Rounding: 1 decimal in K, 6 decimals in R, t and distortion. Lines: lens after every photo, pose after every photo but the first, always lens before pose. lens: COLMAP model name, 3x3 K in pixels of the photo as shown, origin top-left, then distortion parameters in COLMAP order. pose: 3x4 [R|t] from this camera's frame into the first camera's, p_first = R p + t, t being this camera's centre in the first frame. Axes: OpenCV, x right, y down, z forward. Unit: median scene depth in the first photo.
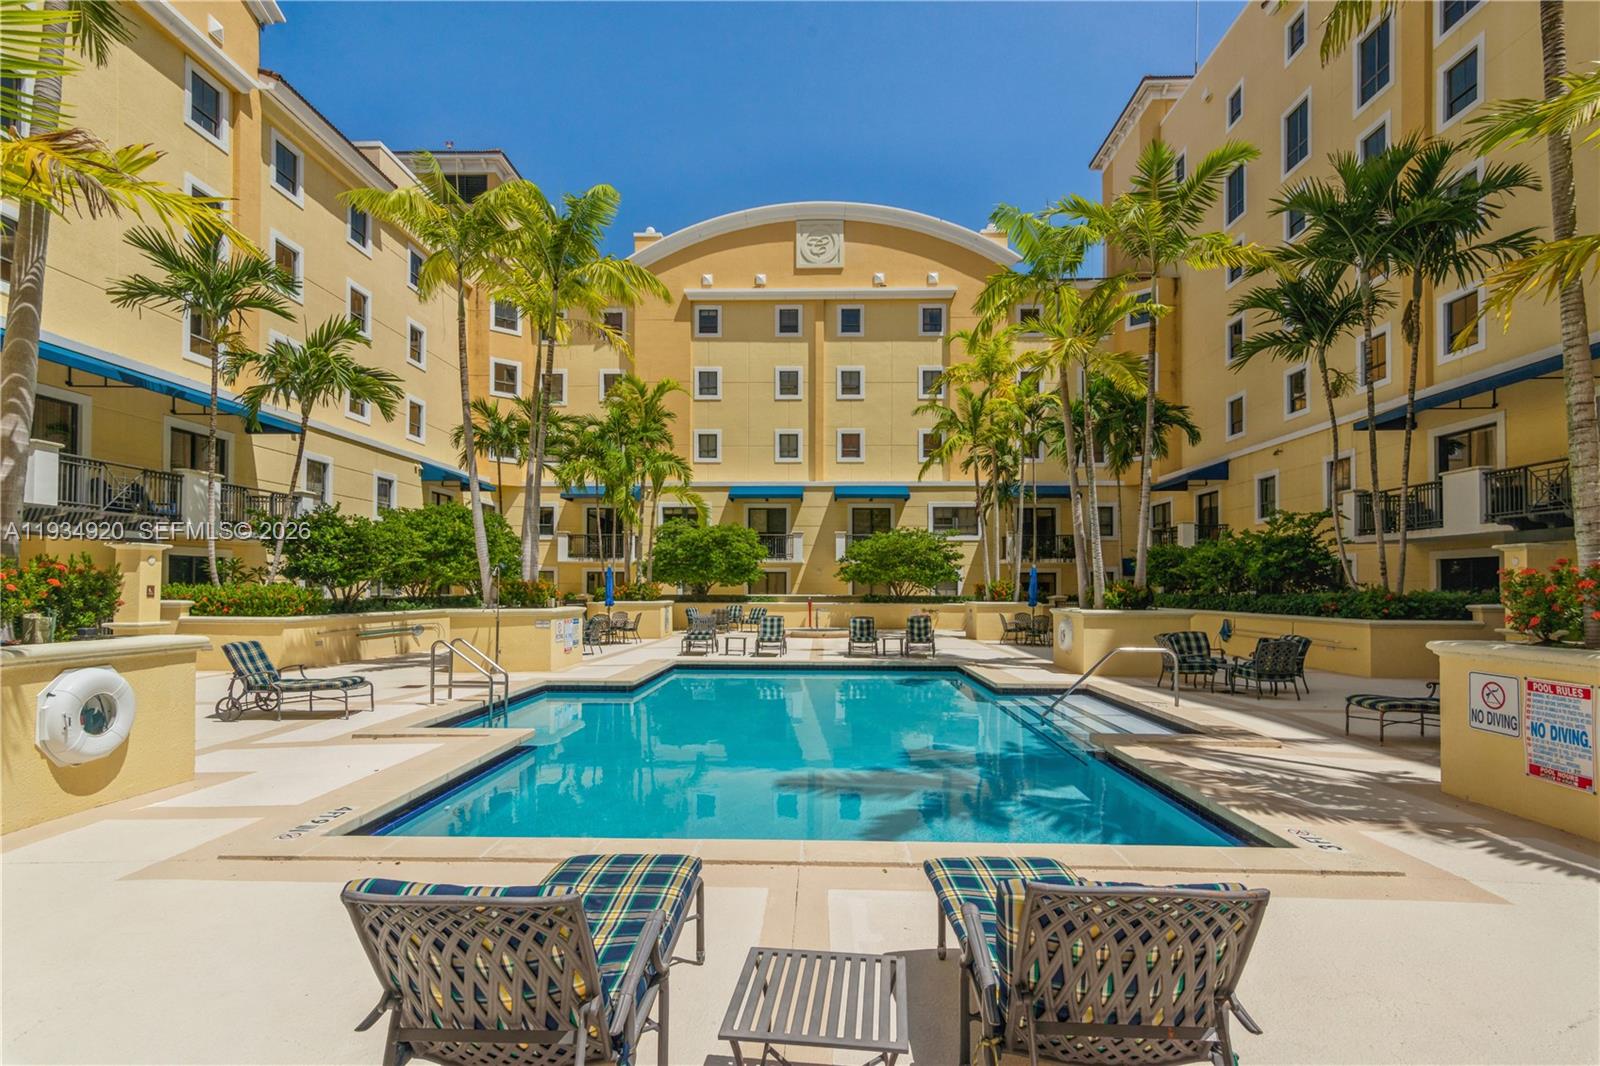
lens RADIAL K [[781.2, 0, 799.8], [0, 781.2, 574.2], [0, 0, 1]] dist [0.016623, -0.000216]
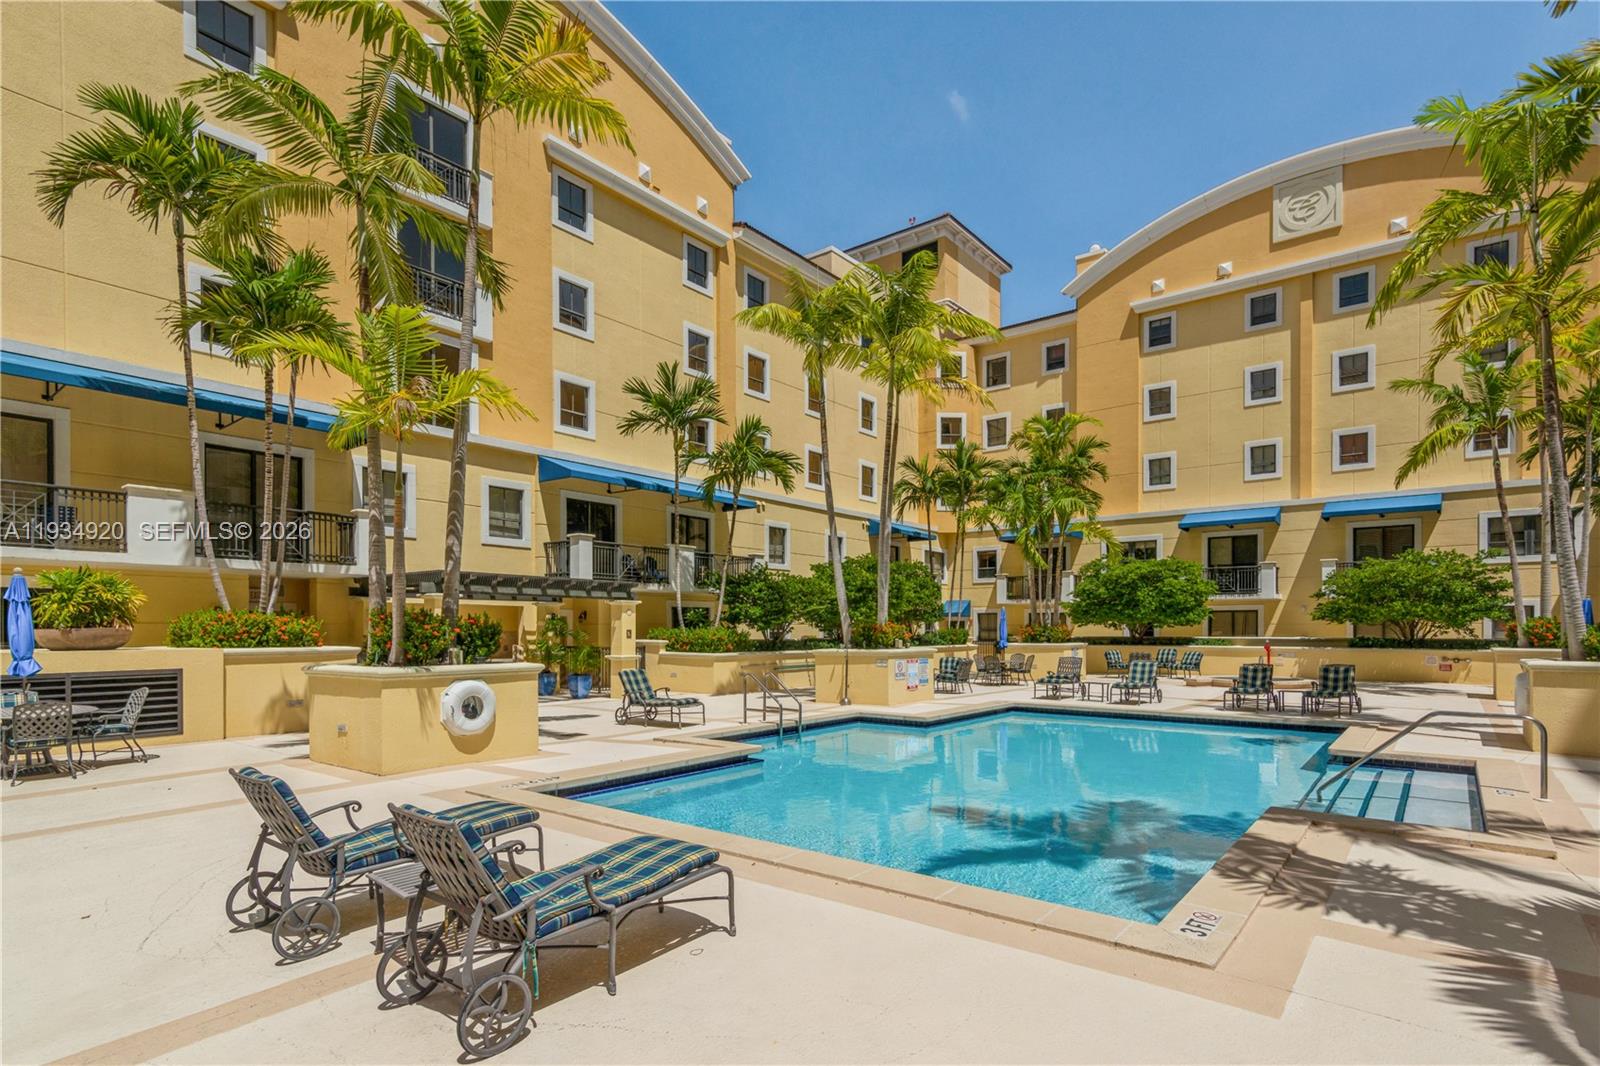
lens RADIAL K [[803.5, 0, 802.7], [0, 803.5, 633.4], [0, 0, 1]] dist [0.017196, -0.000444]
pose [[0.805795, 0.000405, -0.592195, 0.137396], [0.013537, 0.999726, 0.019104, -0.001310], [0.592040, -0.023411, 0.805568, 0.004468]]
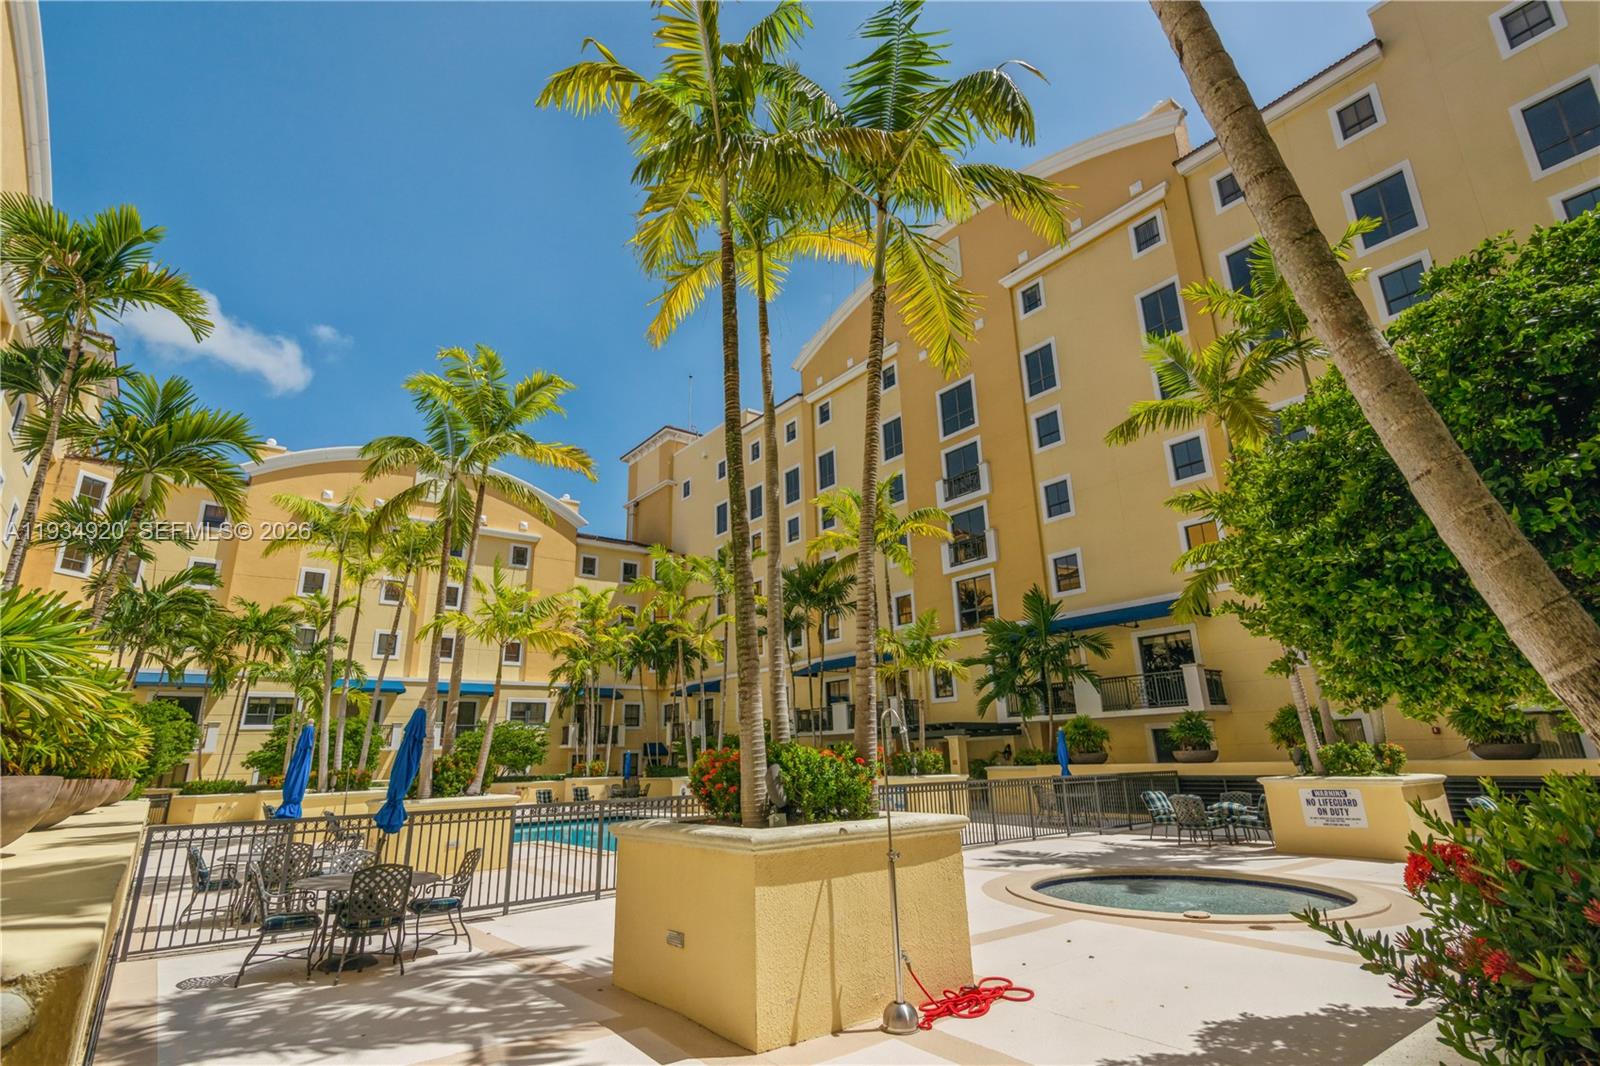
lens RADIAL K [[777.8, 0, 800.0], [0, 777.8, 533.0], [0, 0, 1]] dist [0.017329, -0.000043]
pose [[0.766852, 0.159867, 0.621595, -0.391012], [0.016621, 0.963211, -0.268231, -0.005452], [-0.641609, 0.216025, 0.735983, -0.364081]]
